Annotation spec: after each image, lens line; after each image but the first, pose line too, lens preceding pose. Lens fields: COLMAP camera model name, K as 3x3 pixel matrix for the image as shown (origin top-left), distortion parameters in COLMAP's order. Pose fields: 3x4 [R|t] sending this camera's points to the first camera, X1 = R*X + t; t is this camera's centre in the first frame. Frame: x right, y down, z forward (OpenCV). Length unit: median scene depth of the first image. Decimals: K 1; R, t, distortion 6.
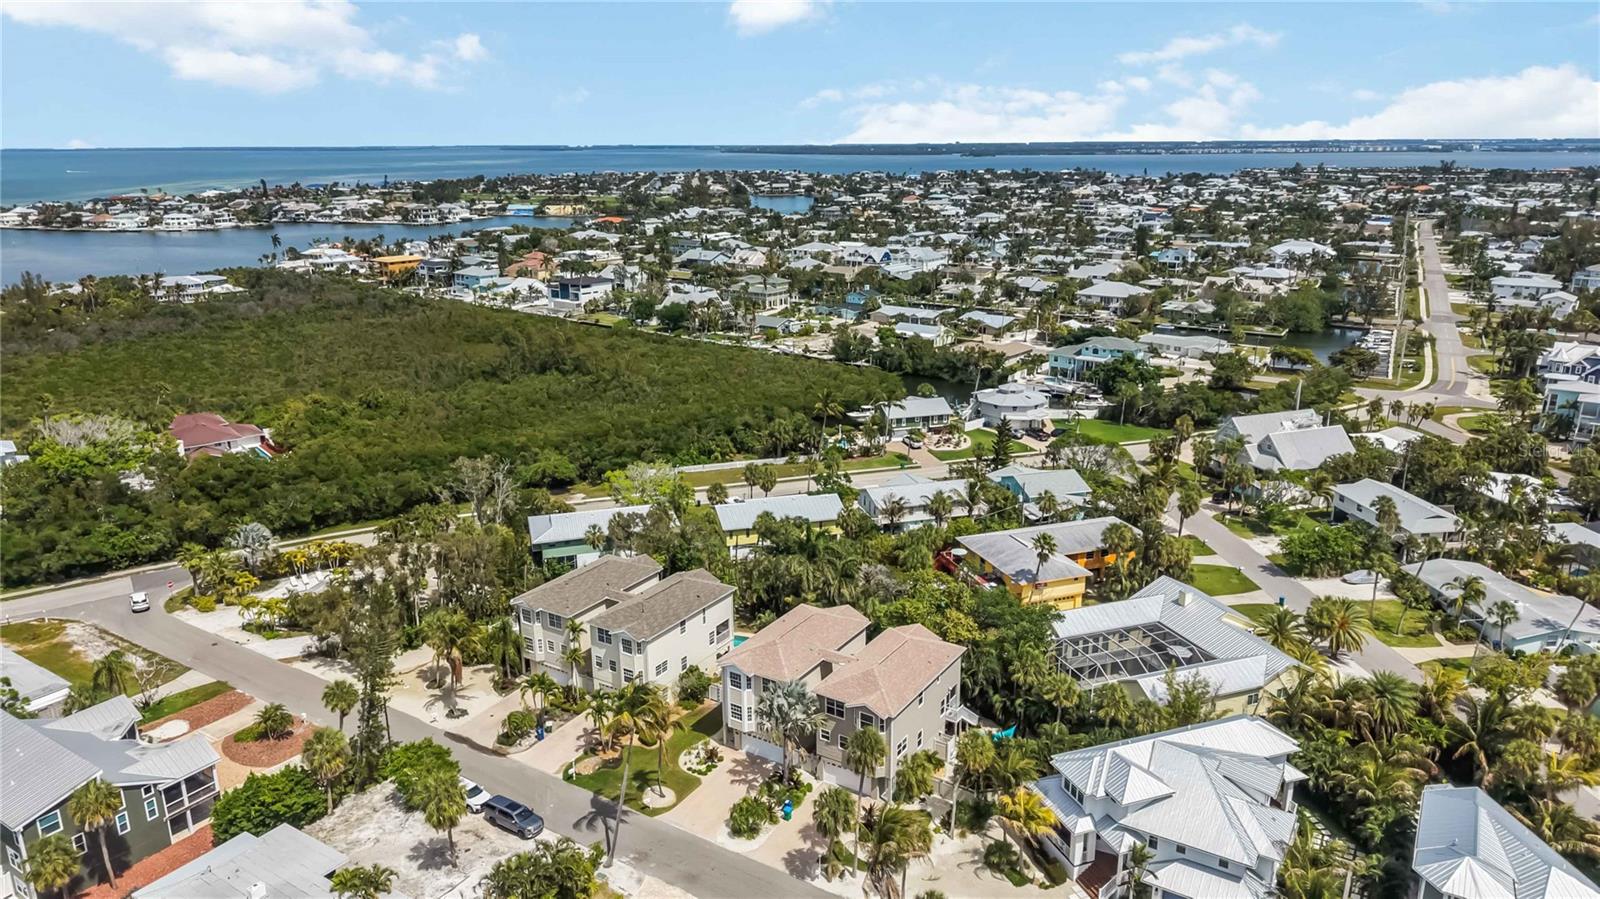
lens RADIAL K [[1066.4, 0, 796.1], [0, 1066.4, 446.0], [0, 0, 1]] dist [0.029973, -0.035681]
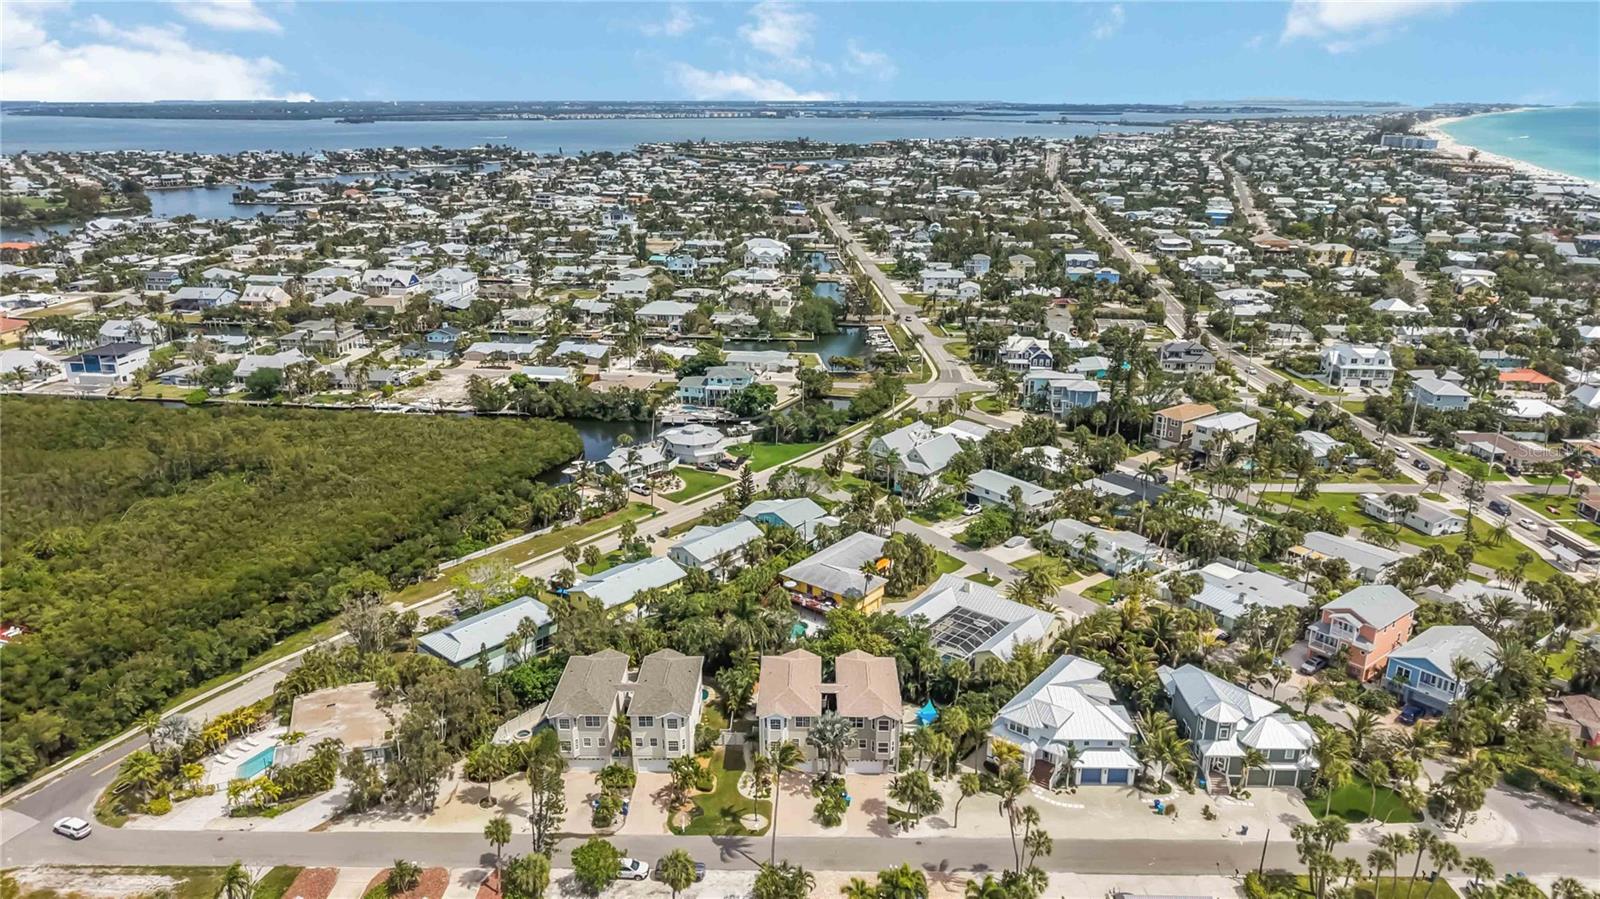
lens RADIAL K [[1066.4, 0, 801.8], [0, 1066.4, 447.6], [0, 0, 1]] dist [0.029973, -0.035681]
pose [[0.848198, -0.157021, 0.505869, -0.483536], [0.137938, 0.987577, 0.075261, -0.169105], [-0.511403, 0.005943, 0.859321, -0.152172]]
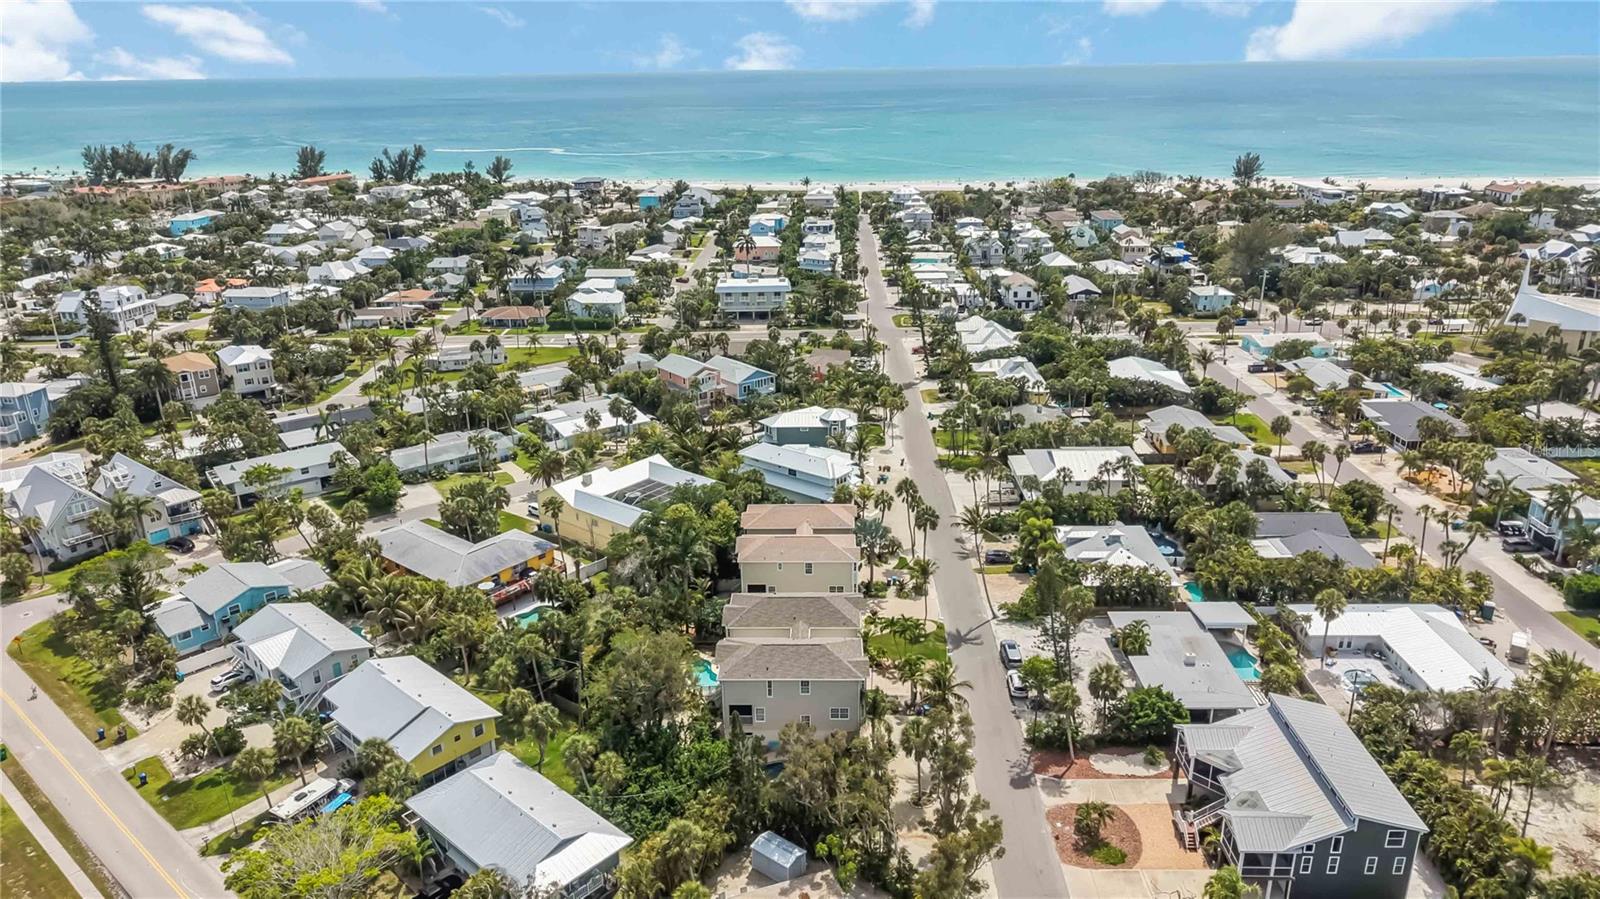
lens RADIAL K [[1066.4, 0, 793.7], [0, 1066.4, 453.1], [0, 0, 1]] dist [0.029973, -0.035681]
pose [[-0.521792, -0.275510, 0.807358, -0.788498], [0.251879, 0.854461, 0.454372, -0.397903], [-0.815040, 0.440444, -0.376456, 1.097791]]
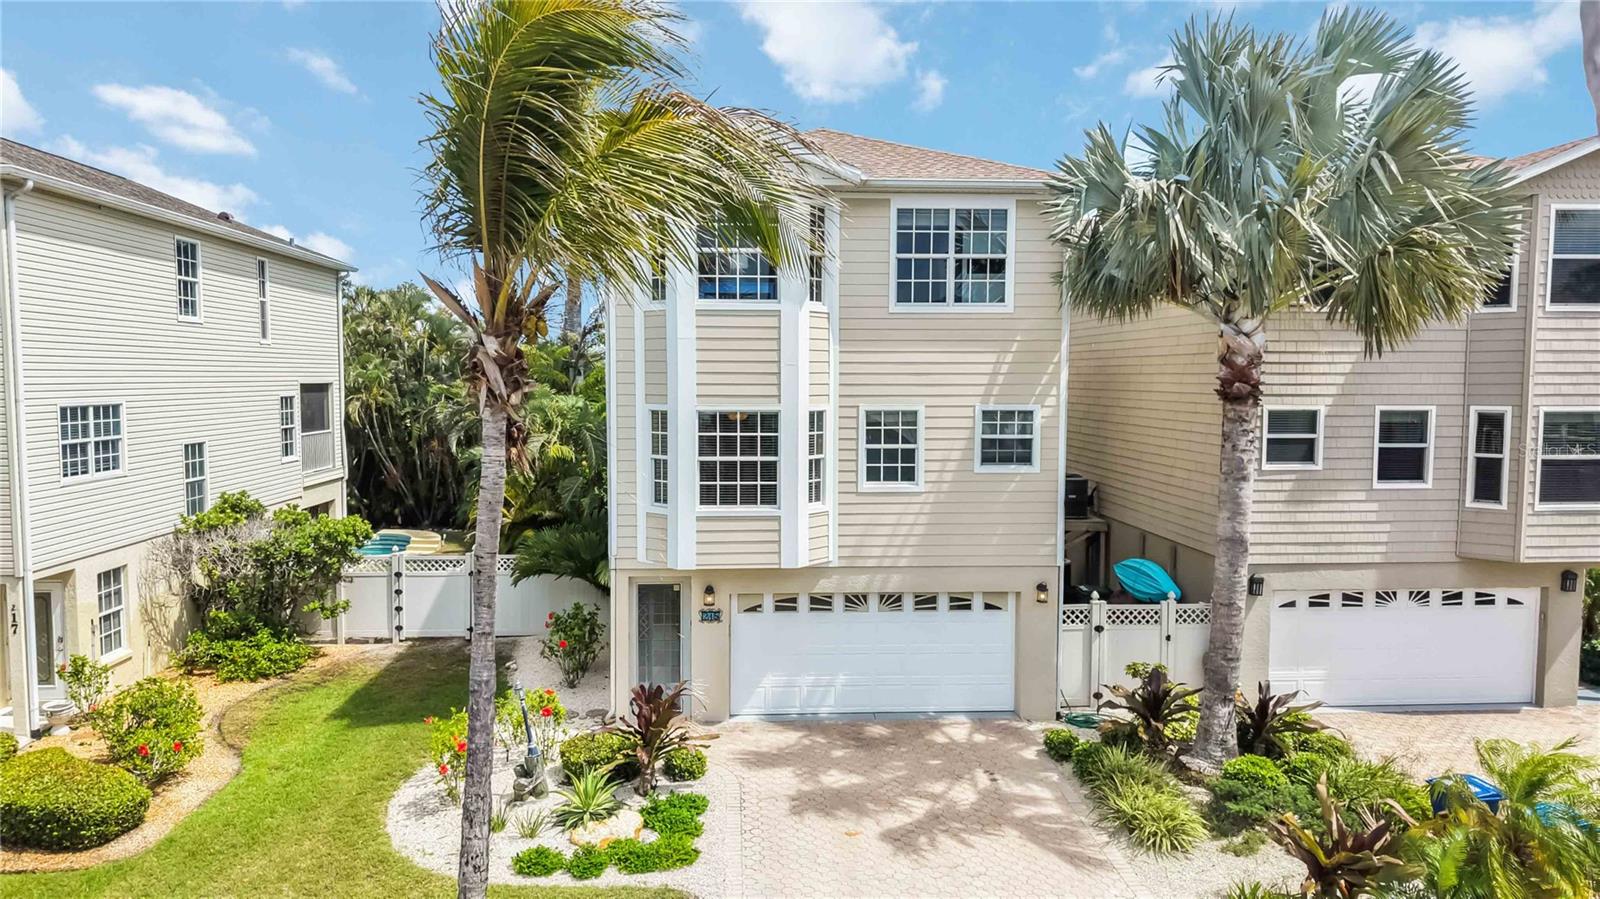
lens RADIAL K [[1066.4, 0, 797.7], [0, 1066.4, 465.3], [0, 0, 1]] dist [0.029973, -0.035681]
pose [[0.801611, -0.042064, 0.596364, -0.107688], [0.155788, 0.977756, -0.140441, 0.199786], [-0.577191, 0.205486, 0.790333, 0.625160]]
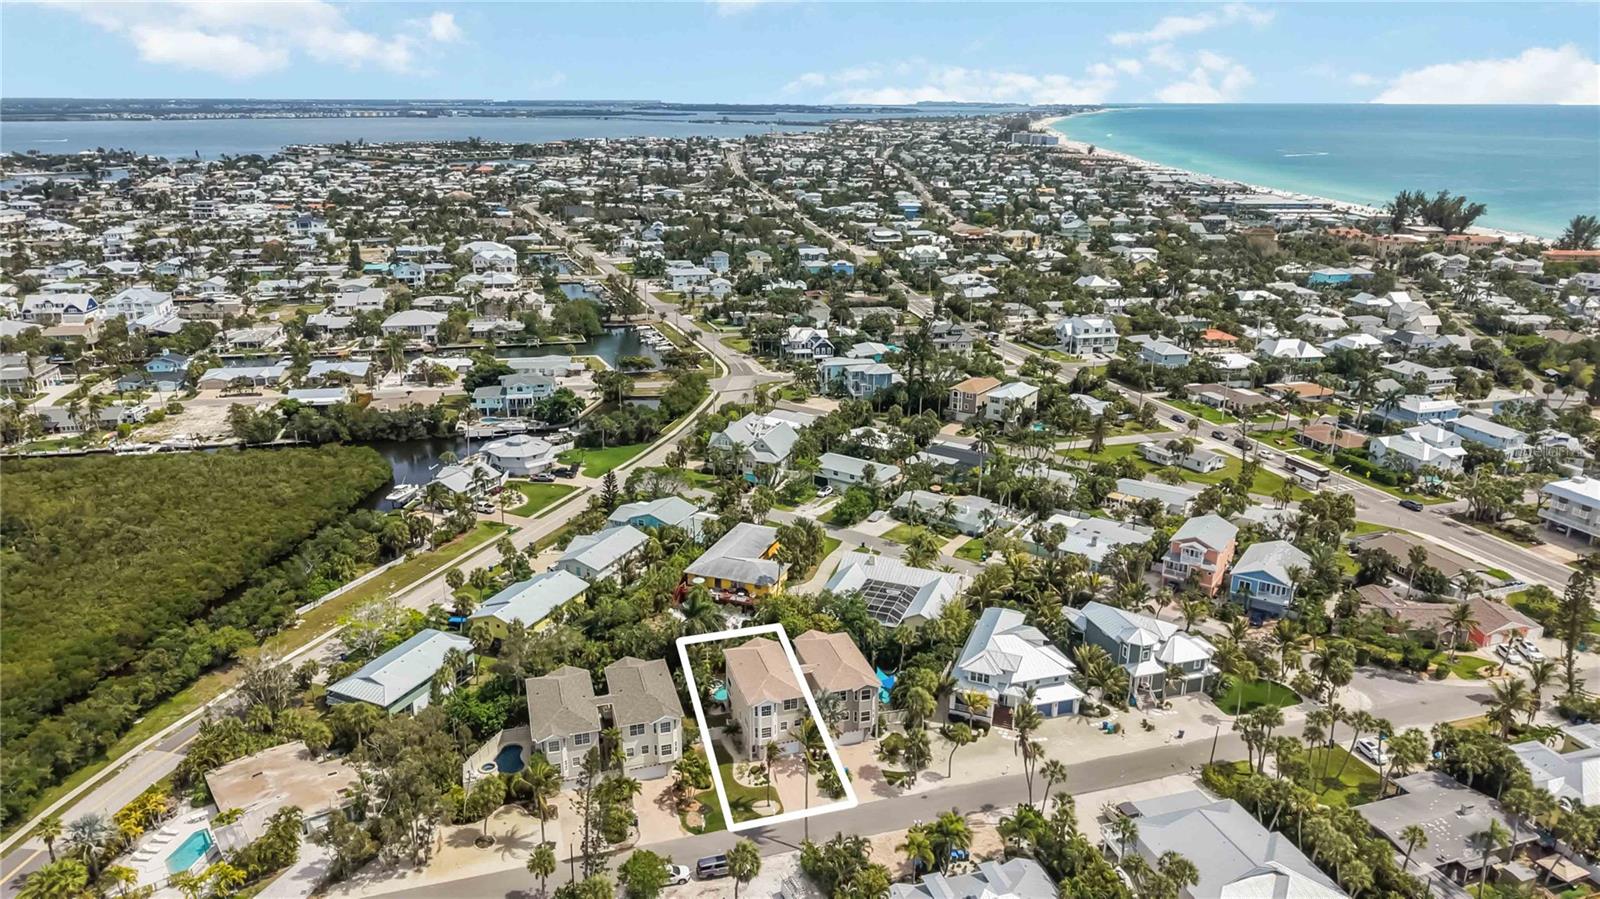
lens RADIAL K [[1066.4, 0, 800.9], [0, 1066.4, 441.4], [0, 0, 1]] dist [0.029973, -0.035681]
pose [[0.648603, -0.222930, 0.727748, -0.702717], [0.199356, 0.972523, 0.120236, -0.207835], [-0.734555, 0.067096, 0.675224, -0.009763]]
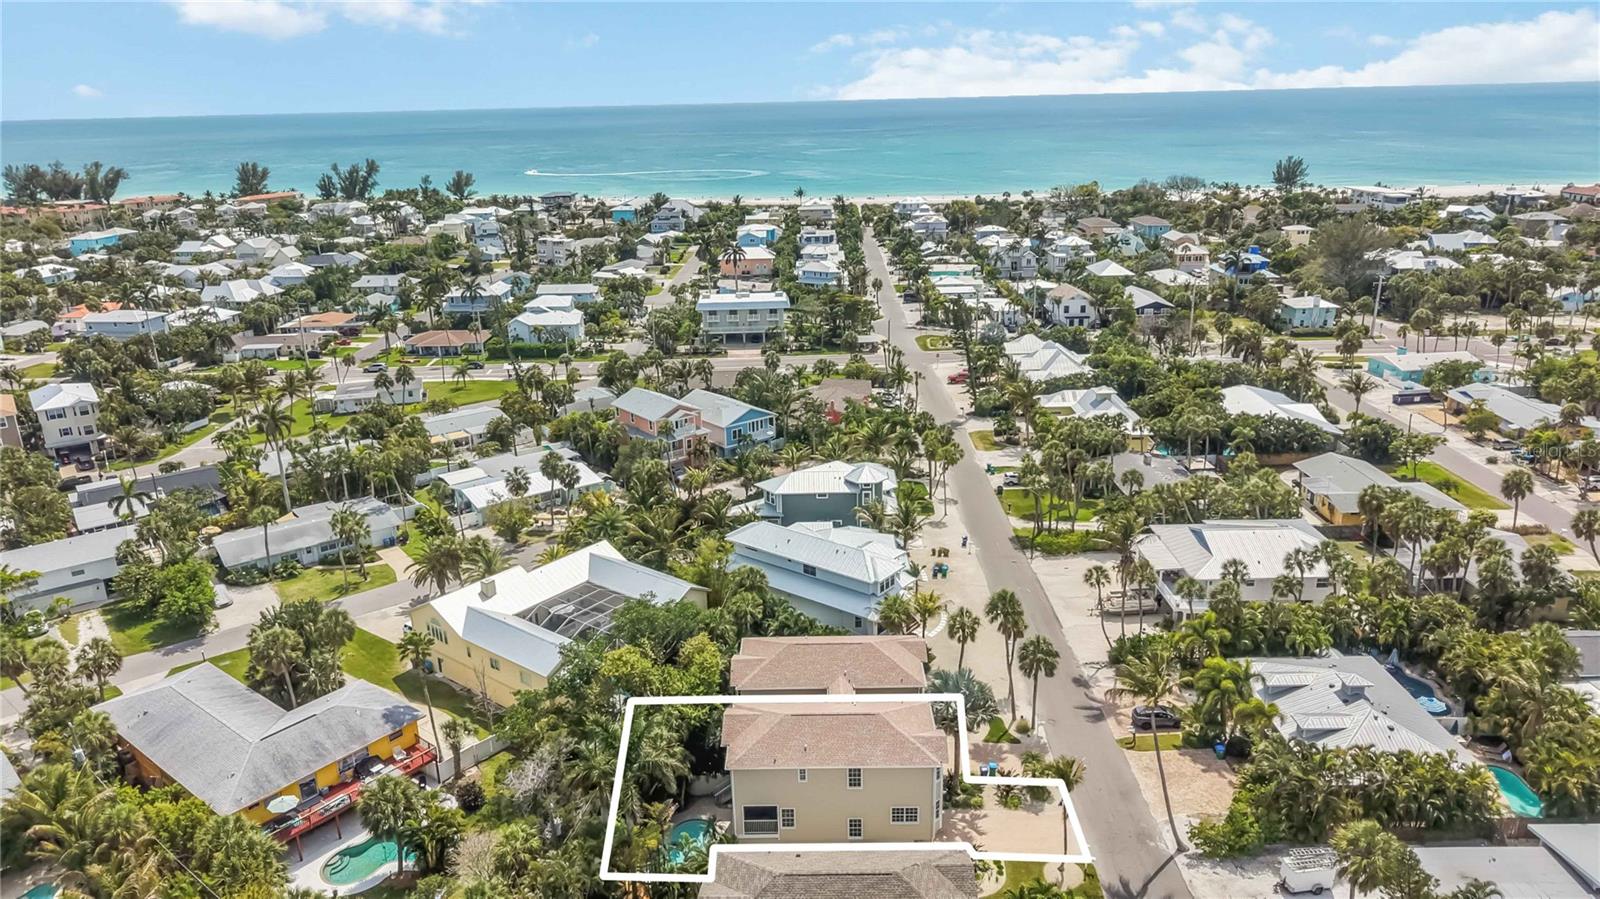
lens RADIAL K [[1066.4, 0, 794.5], [0, 1066.4, 450.9], [0, 0, 1]] dist [0.029973, -0.035681]
pose [[-0.533857, -0.245428, 0.809174, -0.415575], [0.257057, 0.864554, 0.431820, -0.243970], [-0.805555, 0.438534, -0.398459, 0.932512]]
